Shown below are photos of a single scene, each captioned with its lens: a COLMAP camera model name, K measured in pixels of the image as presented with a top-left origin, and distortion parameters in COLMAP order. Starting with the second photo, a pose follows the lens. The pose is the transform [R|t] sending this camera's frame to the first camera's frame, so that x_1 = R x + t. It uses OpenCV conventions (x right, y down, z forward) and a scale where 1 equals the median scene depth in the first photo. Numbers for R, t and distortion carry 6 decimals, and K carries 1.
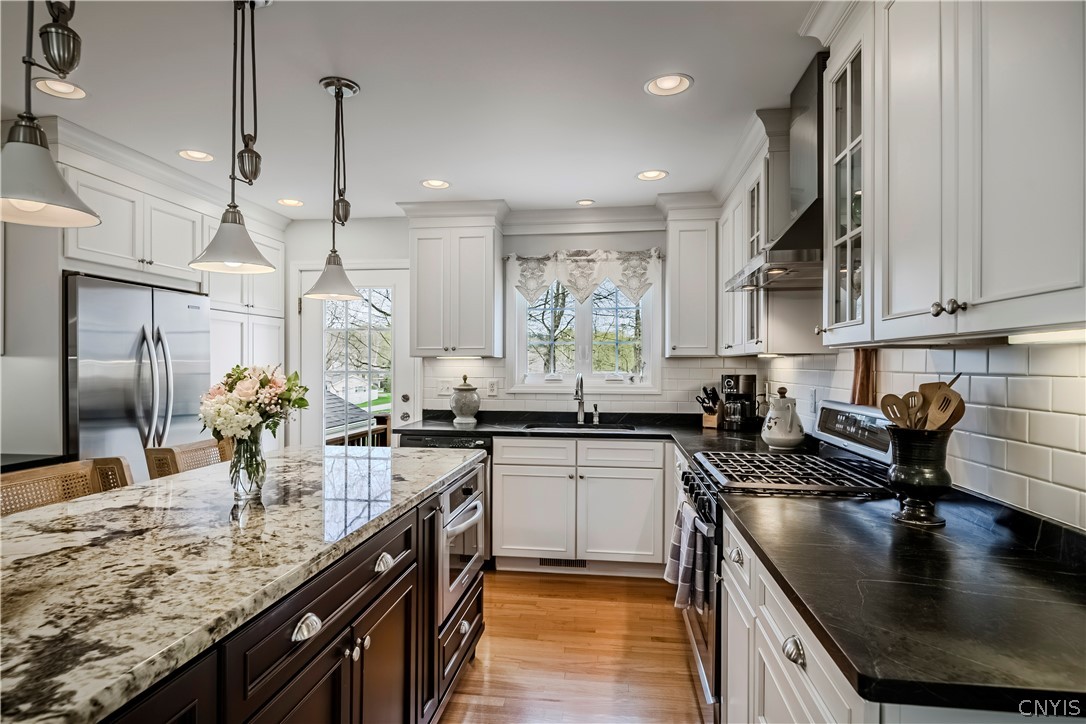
lens RADIAL K [[592.8, 0, 537.0], [0, 592.8, 364.6], [0, 0, 1]] dist [-0.000258, -0.000283]
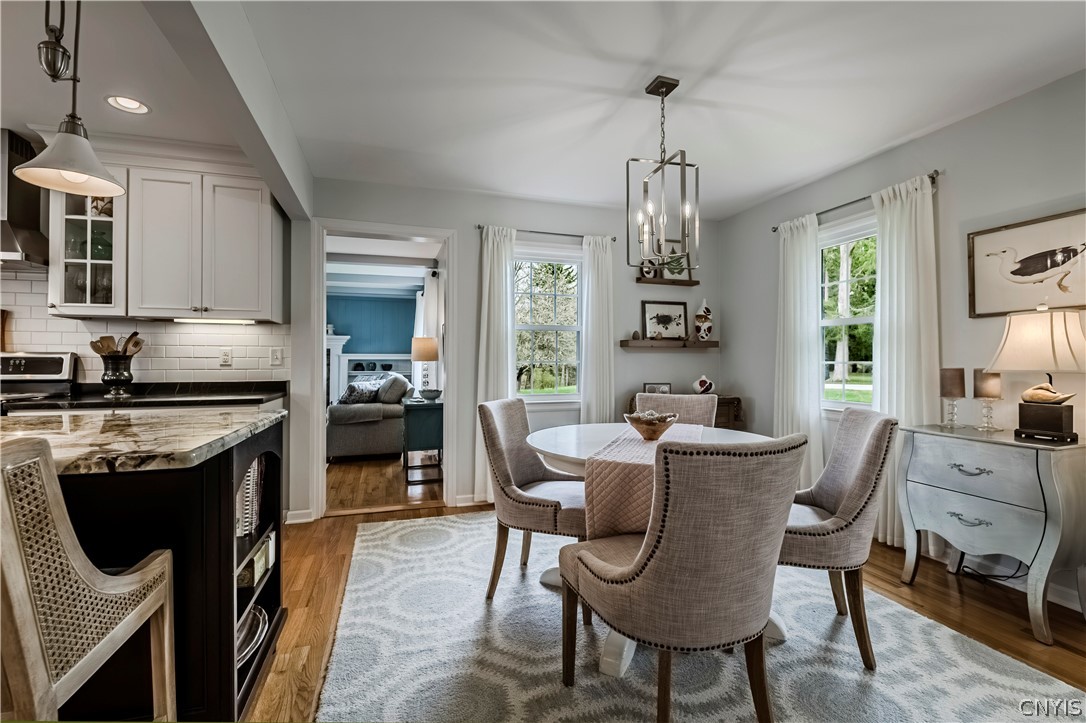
lens RADIAL K [[470.0, 0, 544.9], [0, 470.0, 358.8], [0, 0, 1]] dist [0.002347, -0.011546]
pose [[-0.438998, 0.000048, 0.898488, -0.729429], [-0.001135, 0.999999, -0.000608, 0.052093], [-0.898487, -0.001286, -0.438998, 0.137816]]
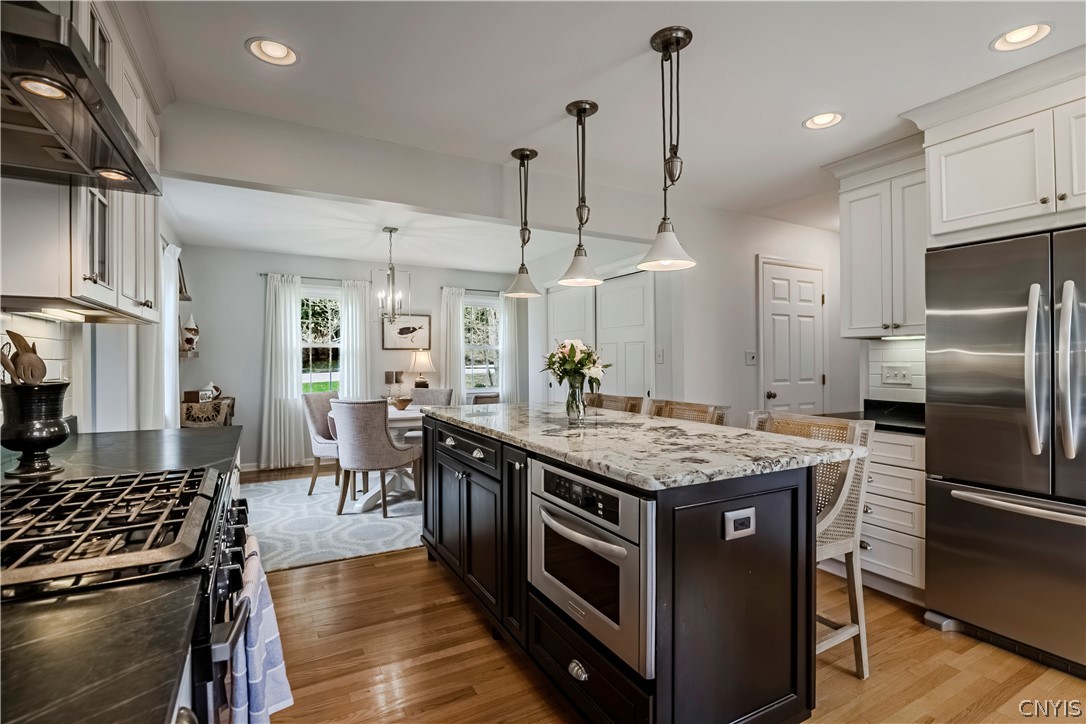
lens RADIAL K [[513.2, 0, 541.9], [0, 513.2, 363.6], [0, 0, 1]] dist [0.000307, 0.000005]
pose [[-0.799974, -0.000972, -0.600034, 0.211475], [-0.004767, 0.999977, 0.004735, 0.027710], [0.600016, 0.006649, -0.799960, 0.983701]]
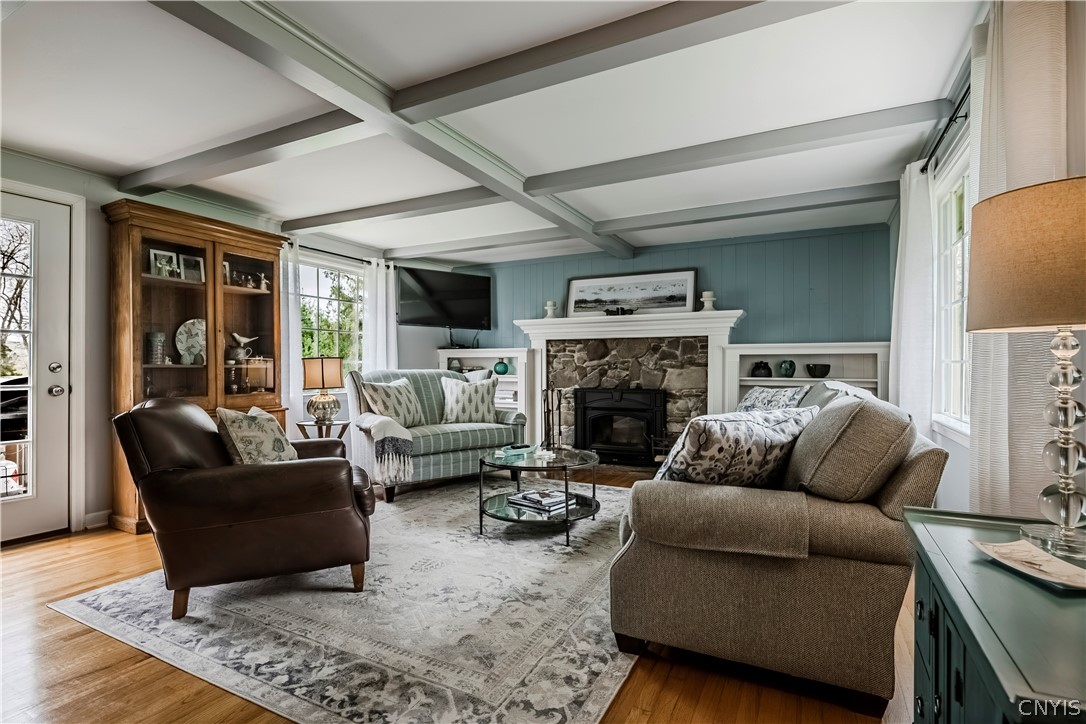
lens RADIAL K [[530.8, 0, 540.4], [0, 530.8, 363.6], [0, 0, 1]] dist [-0.006059, -0.000300]
pose [[0.339526, -0.001797, 0.940595, 0.276539], [0.001214, 0.999998, 0.001472, 0.074650], [-0.940596, 0.000642, 0.339528, 0.014872]]
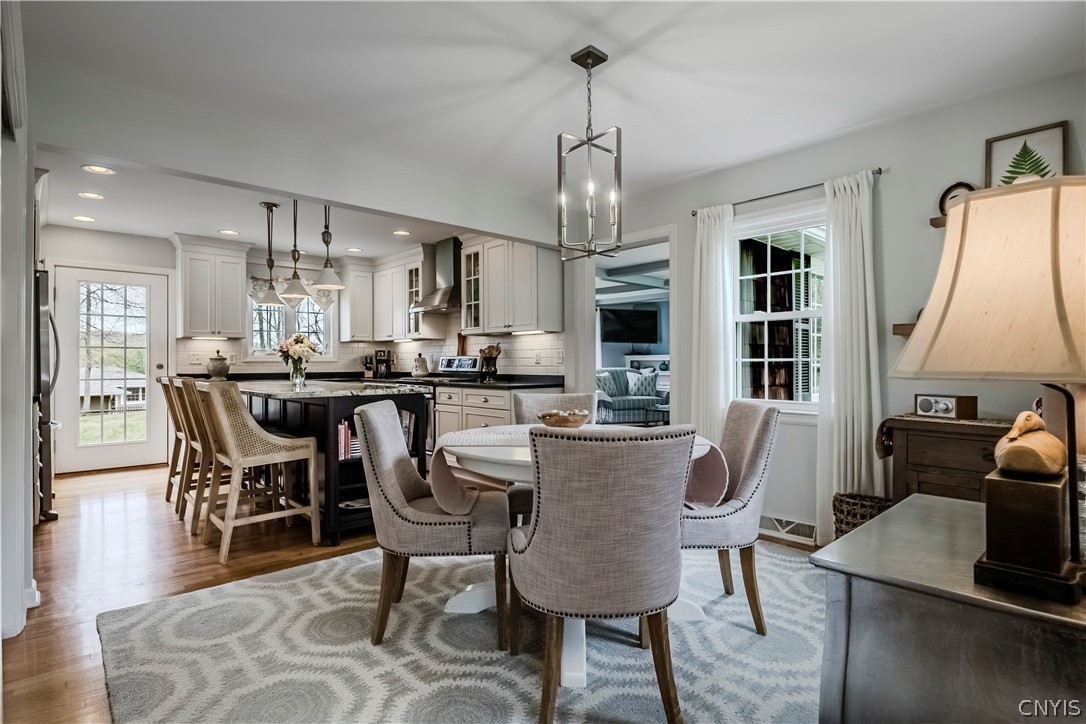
lens RADIAL K [[551.6, 0, 543.0], [0, 551.6, 362.0], [0, 0, 1]] dist [-0.000899, -0.001790]
pose [[0.635538, -0.004421, 0.772057, -0.791005], [0.004941, 0.999986, 0.001659, 0.058467], [-0.772053, 0.002760, 0.635552, -0.634366]]
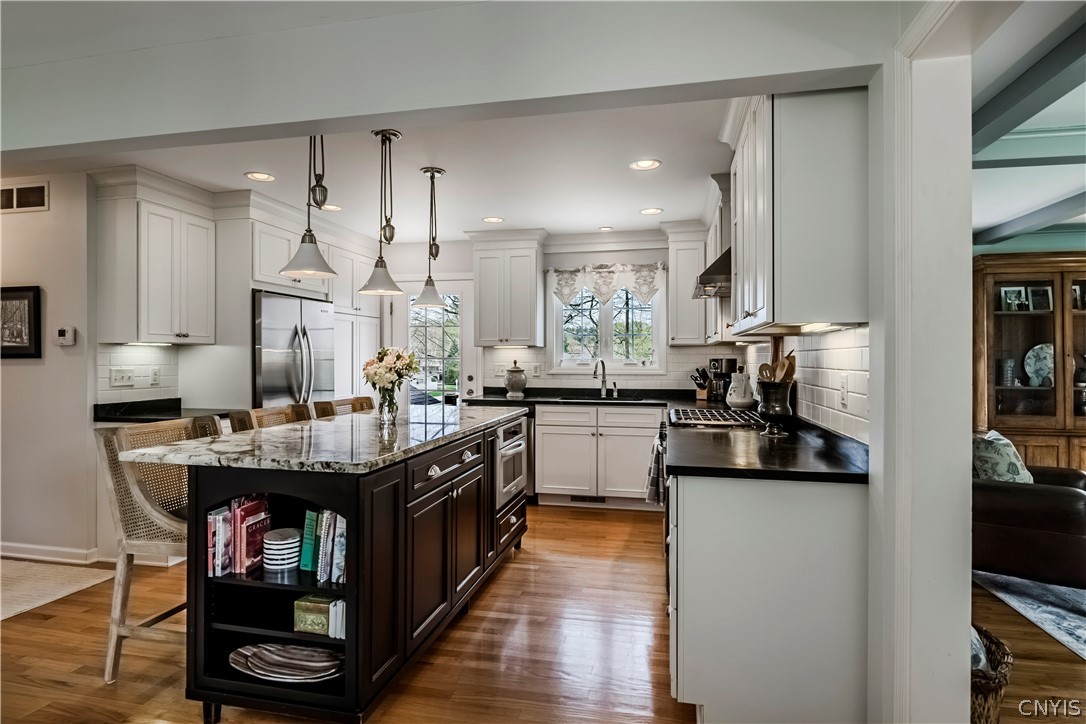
lens RADIAL K [[578.9, 0, 543.9], [0, 578.9, 356.5], [0, 0, 1]] dist [-0.005420, -0.001393]
pose [[0.996874, -0.002740, -0.078966, 0.049840], [0.002490, 0.999992, -0.003260, 0.016170], [0.078974, 0.003053, 0.996872, -0.316522]]
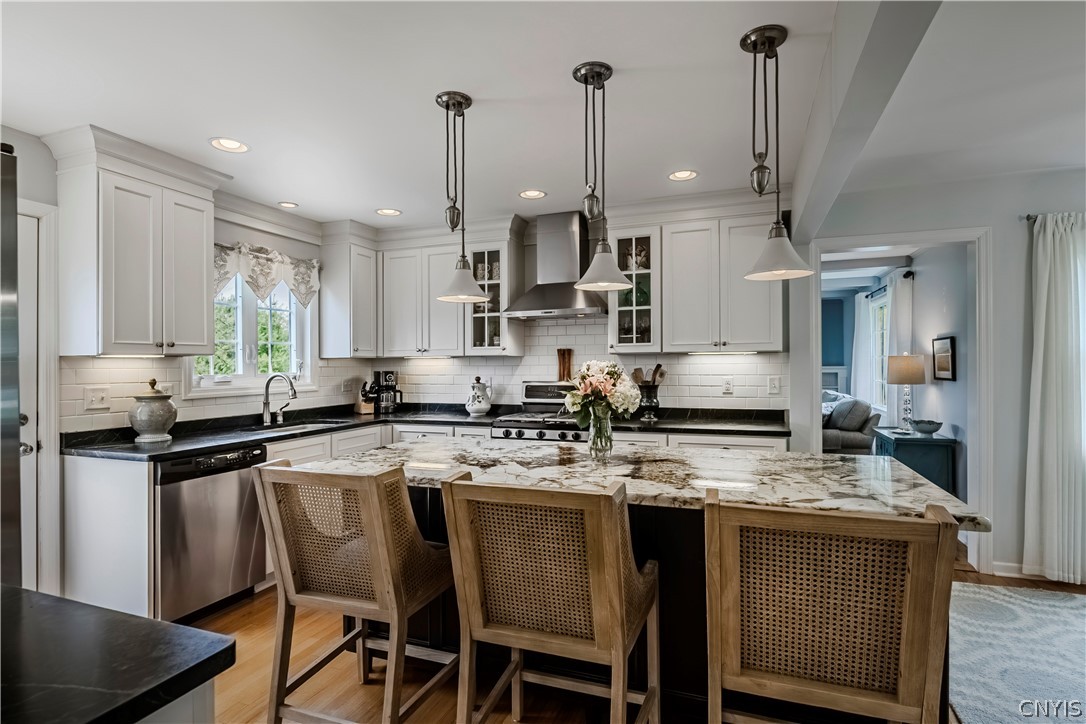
lens RADIAL K [[551.6, 0, 543.0], [0, 551.6, 362.0], [0, 0, 1]] dist [-0.000899, -0.001790]
pose [[0.214051, -0.001633, 0.976821, -0.817613], [0.009032, 0.999959, -0.000308, 0.000418], [-0.976781, 0.008888, 0.214057, 0.406565]]
